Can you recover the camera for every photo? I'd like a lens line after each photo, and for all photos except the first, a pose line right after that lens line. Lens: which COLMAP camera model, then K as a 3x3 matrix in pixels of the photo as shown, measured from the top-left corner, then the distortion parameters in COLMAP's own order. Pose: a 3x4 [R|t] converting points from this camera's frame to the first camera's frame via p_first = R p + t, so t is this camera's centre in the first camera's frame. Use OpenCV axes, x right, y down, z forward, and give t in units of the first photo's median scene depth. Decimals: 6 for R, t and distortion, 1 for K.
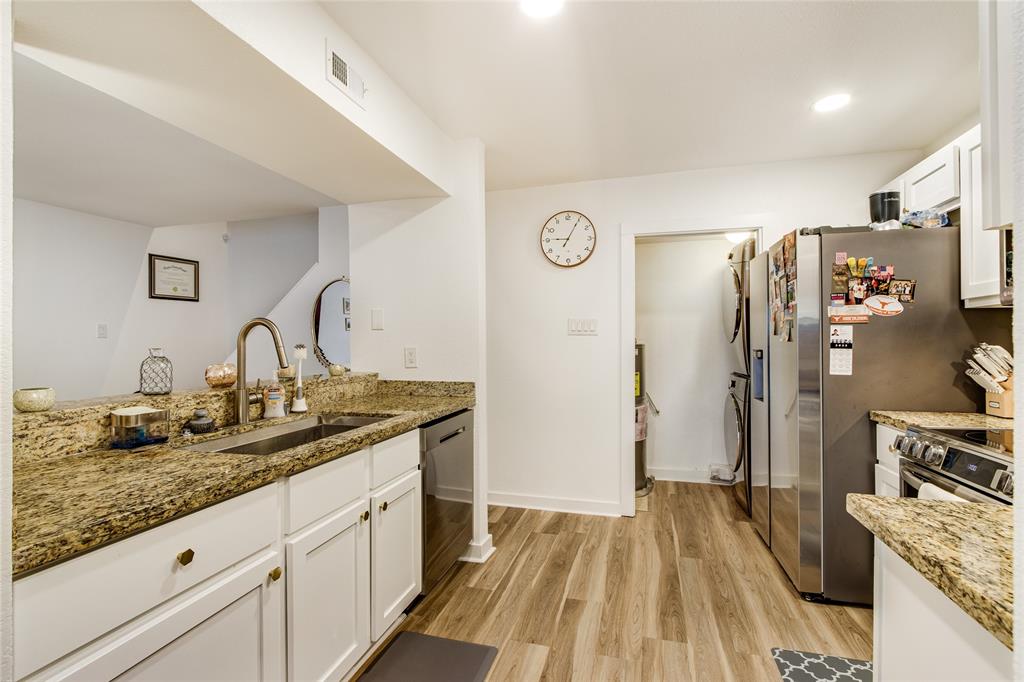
lens RADIAL K [[477.2, 0, 498.2], [0, 477.2, 340.6], [0, 0, 1]] dist [-0.002167, 0.000274]
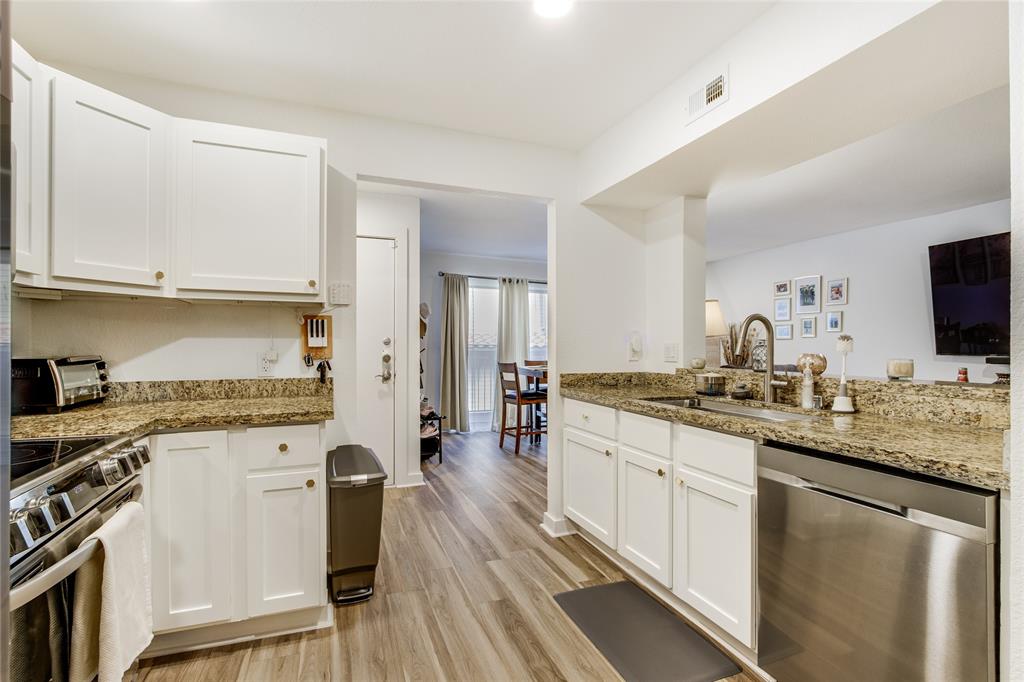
lens RADIAL K [[476.1, 0, 507.5], [0, 476.1, 344.2], [0, 0, 1]] dist [-0.003412, -0.001213]
pose [[-0.788658, 0.000347, -0.614832, 0.529965], [0.000442, 1.000000, -0.000002, 0.021645], [0.614832, -0.000274, -0.788658, 1.154852]]
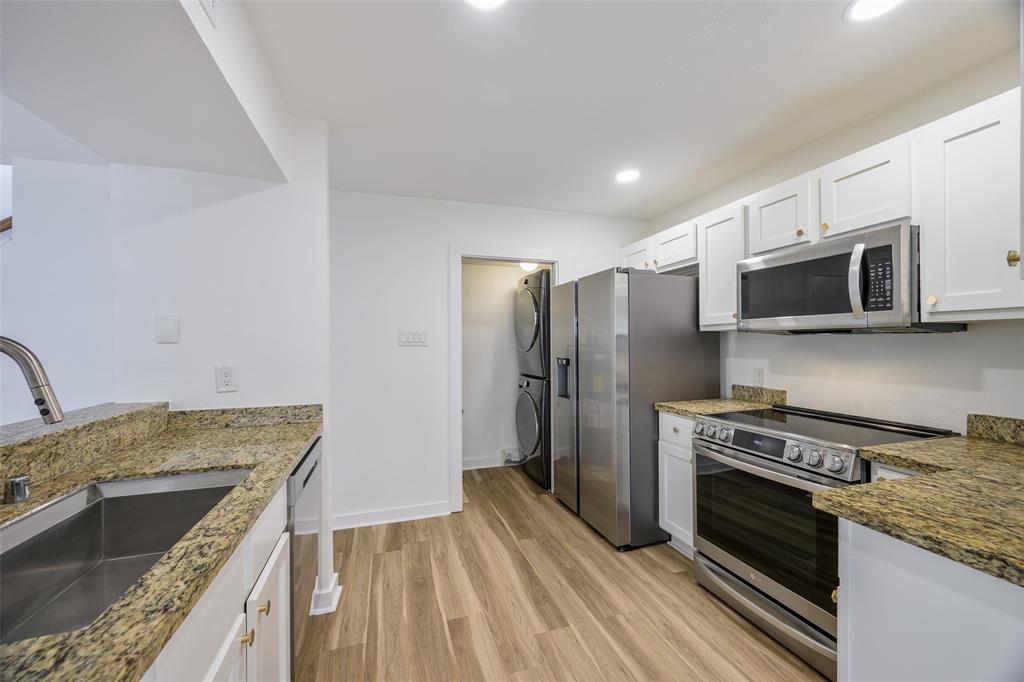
lens RADIAL K [[402.5, 0, 511.8], [0, 402.5, 342.6], [0, 0, 1]] dist [0.002268, 0.000479]
pose [[0.826364, -0.001966, 0.563133, -0.195212], [0.002268, 0.999997, 0.000163, -0.026565], [-0.563132, 0.001143, 0.826366, 0.225269]]
